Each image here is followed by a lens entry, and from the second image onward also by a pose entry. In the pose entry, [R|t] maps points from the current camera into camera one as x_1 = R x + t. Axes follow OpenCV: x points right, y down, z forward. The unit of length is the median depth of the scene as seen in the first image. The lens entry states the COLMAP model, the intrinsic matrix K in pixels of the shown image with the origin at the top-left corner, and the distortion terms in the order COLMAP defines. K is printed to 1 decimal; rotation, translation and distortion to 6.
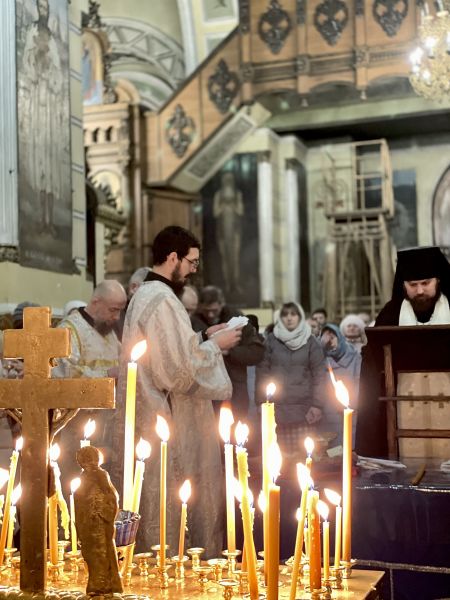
lens RADIAL K [[991.1, 0, 225.0], [0, 991.1, 300.0], [0, 0, 1]] dist [0.004613, -0.144303]
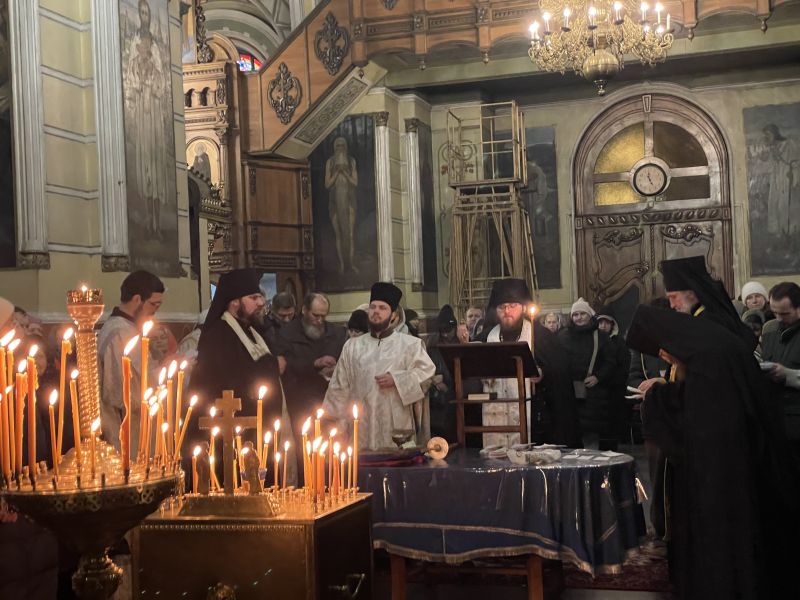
lens RADIAL K [[1321.4, 0, 400.0], [0, 1321.4, 300.0], [0, 0, 1]] dist [0.004613, -0.144303]
pose [[0.999180, -0.017760, 0.036387, 0.011791], [0.016438, 0.999205, 0.036315, -0.027791], [-0.037003, -0.035687, 0.998678, -0.201309]]
